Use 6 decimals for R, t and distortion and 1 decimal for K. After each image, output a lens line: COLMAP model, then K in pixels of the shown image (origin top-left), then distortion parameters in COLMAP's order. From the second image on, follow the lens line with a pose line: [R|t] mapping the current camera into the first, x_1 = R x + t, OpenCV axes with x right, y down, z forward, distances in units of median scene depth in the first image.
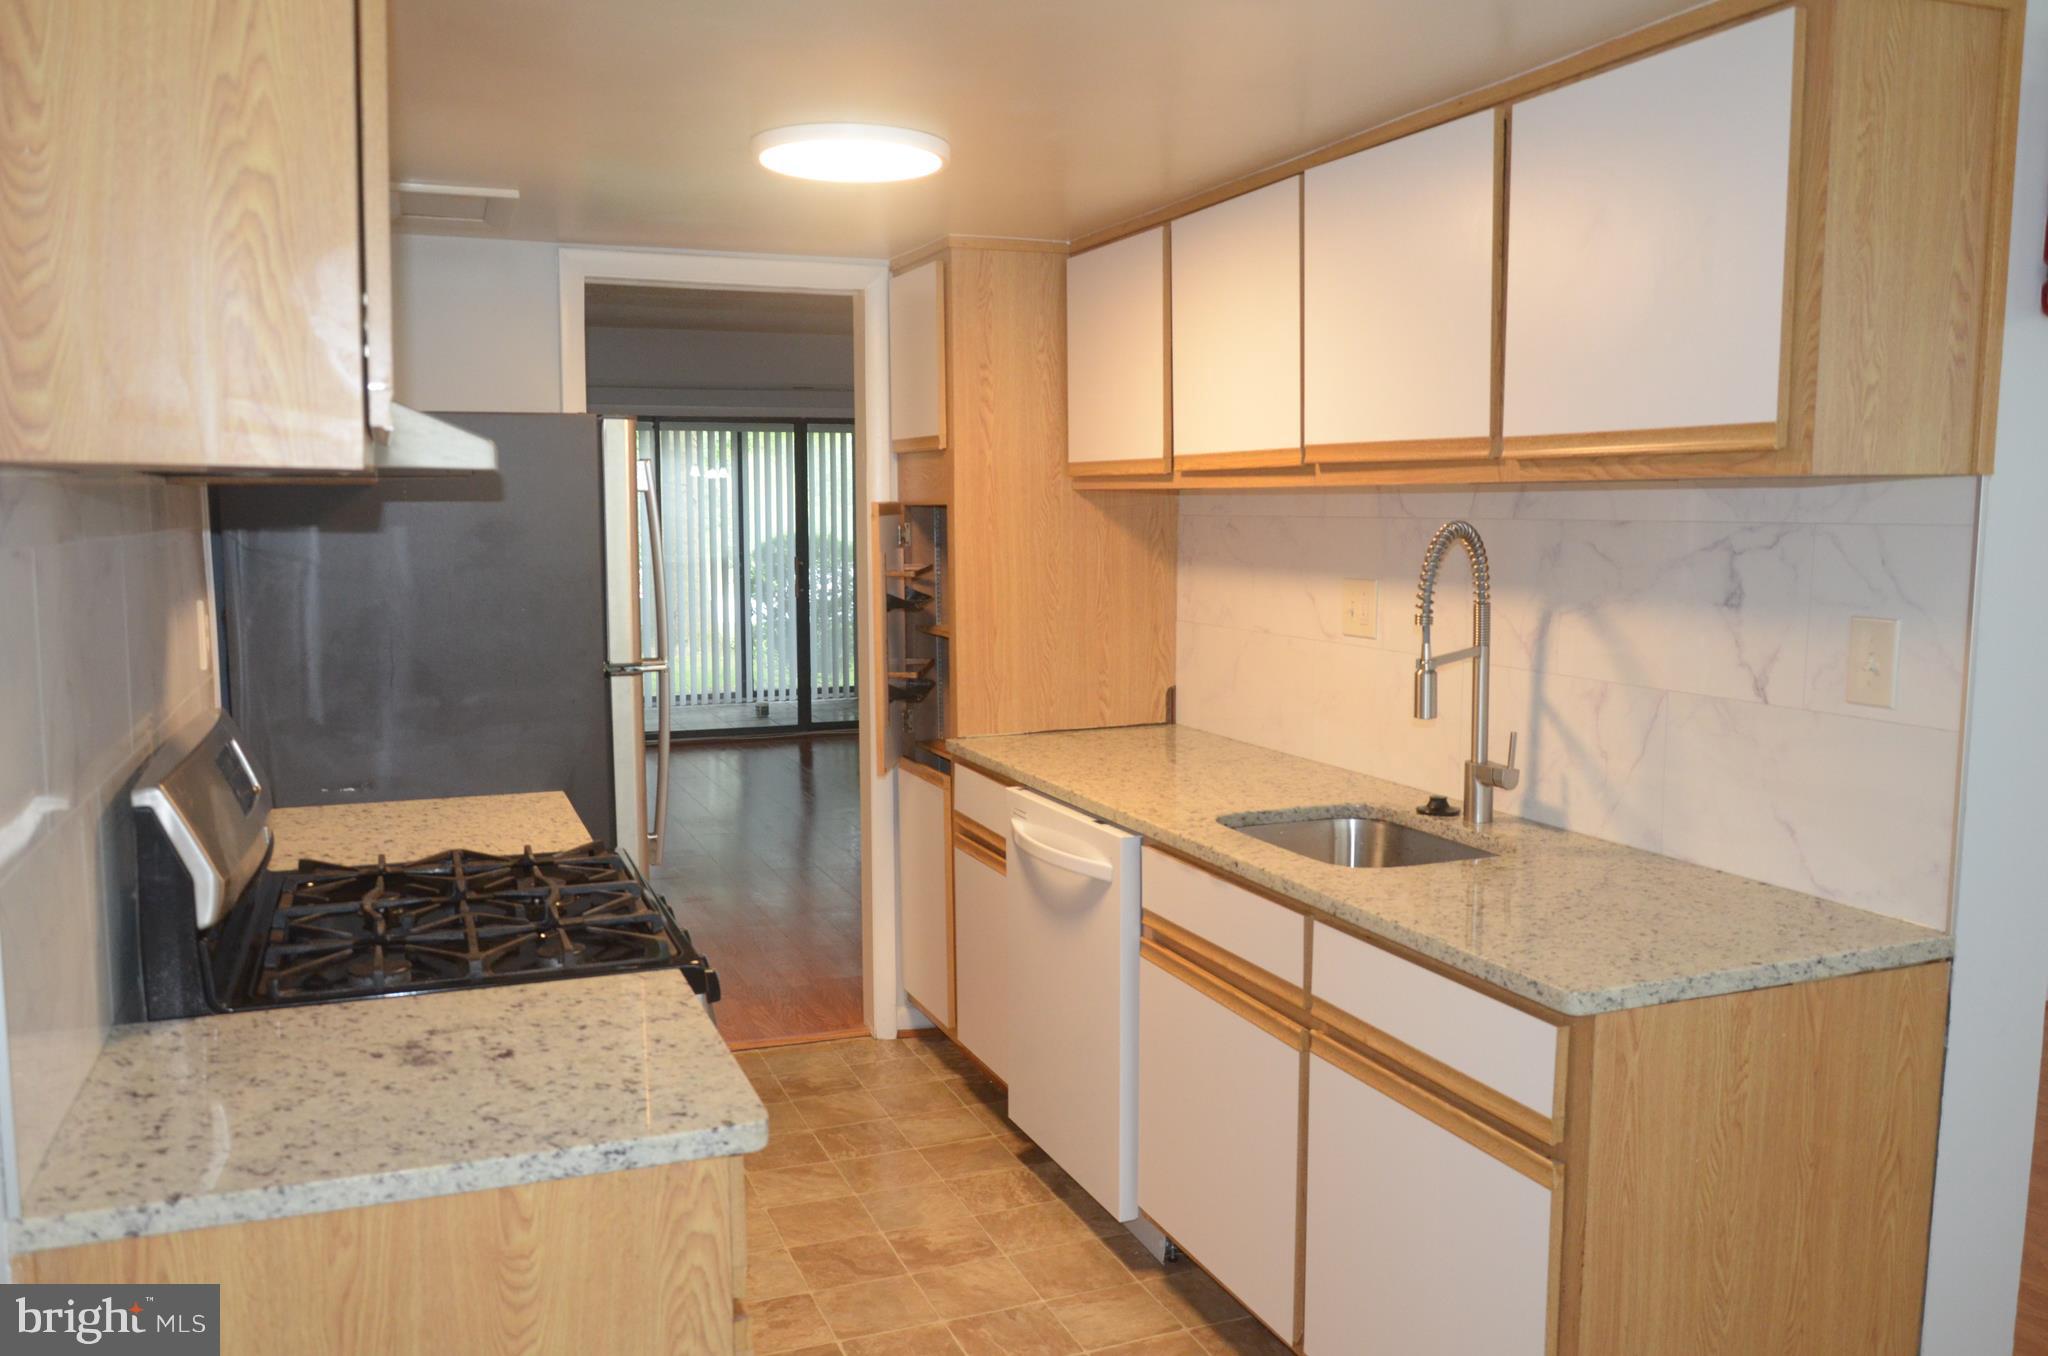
lens RADIAL K [[1630.6, 0, 1024.0], [0, 1630.6, 678.0], [0, 0, 1]] dist [-0.006999, 0.006387]
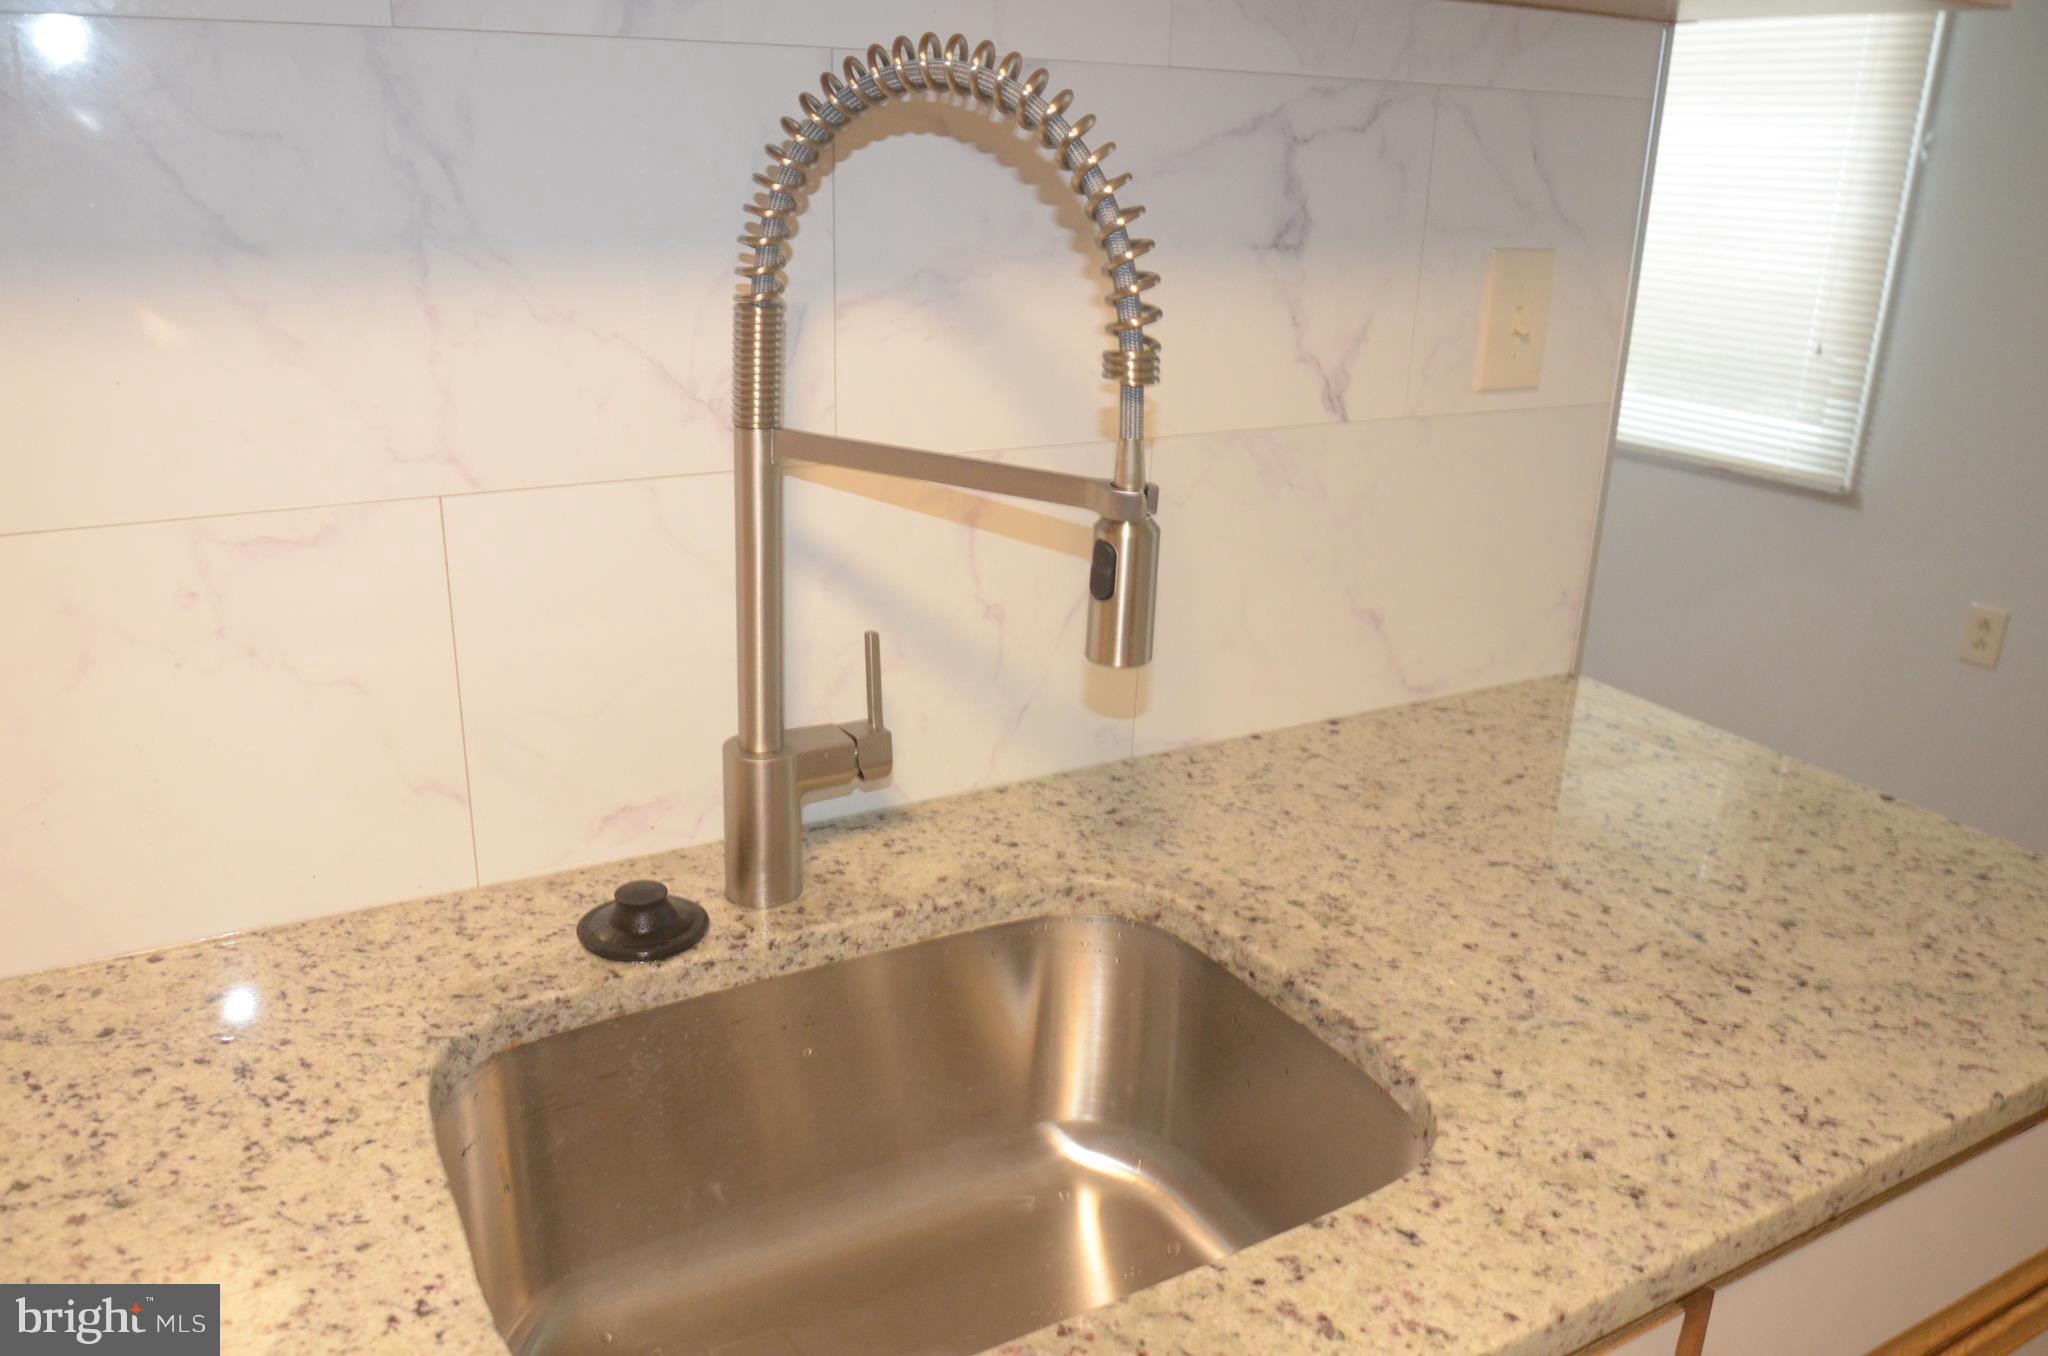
lens RADIAL K [[1630.6, 0, 1024.0], [0, 1630.6, 678.0], [0, 0, 1]] dist [-0.006999, 0.006387]
pose [[-0.172029, -0.329379, 0.928394, -0.073956], [0.062536, 0.936892, 0.343982, -0.099469], [-0.983105, 0.117233, -0.140574, 1.171613]]
